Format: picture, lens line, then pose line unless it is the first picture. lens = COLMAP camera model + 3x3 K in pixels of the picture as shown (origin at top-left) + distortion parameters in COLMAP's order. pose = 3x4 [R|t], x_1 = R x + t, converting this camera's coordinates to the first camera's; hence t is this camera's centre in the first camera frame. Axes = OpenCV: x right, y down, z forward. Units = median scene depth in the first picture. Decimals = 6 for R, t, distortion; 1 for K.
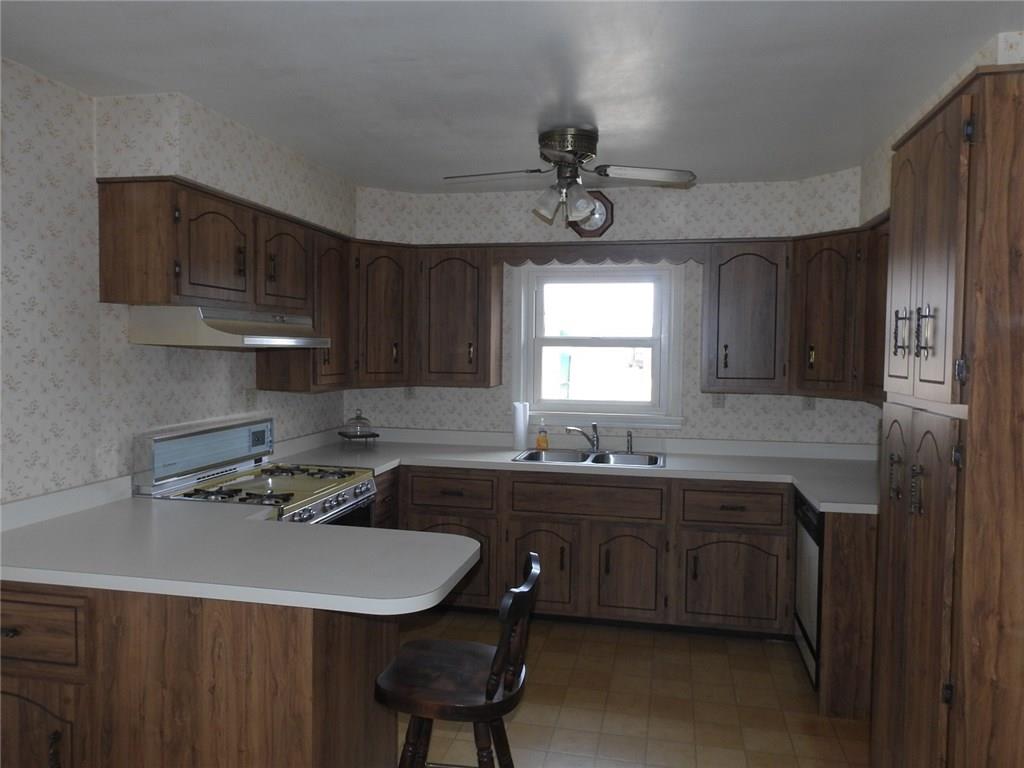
lens RADIAL K [[720.1, 0, 512.0], [0, 720.1, 384.0], [0, 0, 1]] dist [-0.008169, -0.002055]
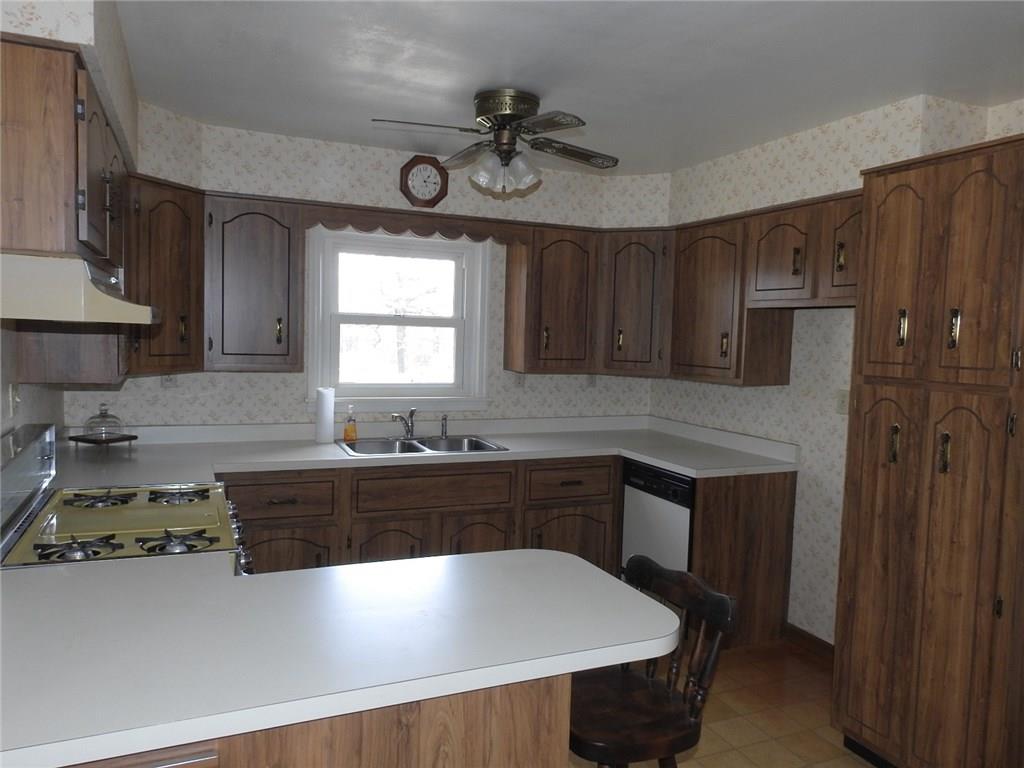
lens RADIAL K [[720.1, 0, 512.0], [0, 720.1, 384.0], [0, 0, 1]] dist [-0.008169, -0.002055]
pose [[0.816223, -0.027422, 0.577086, -0.335441], [0.006949, 0.999267, 0.037654, -0.011597], [-0.577696, -0.026724, 0.815815, 0.178550]]
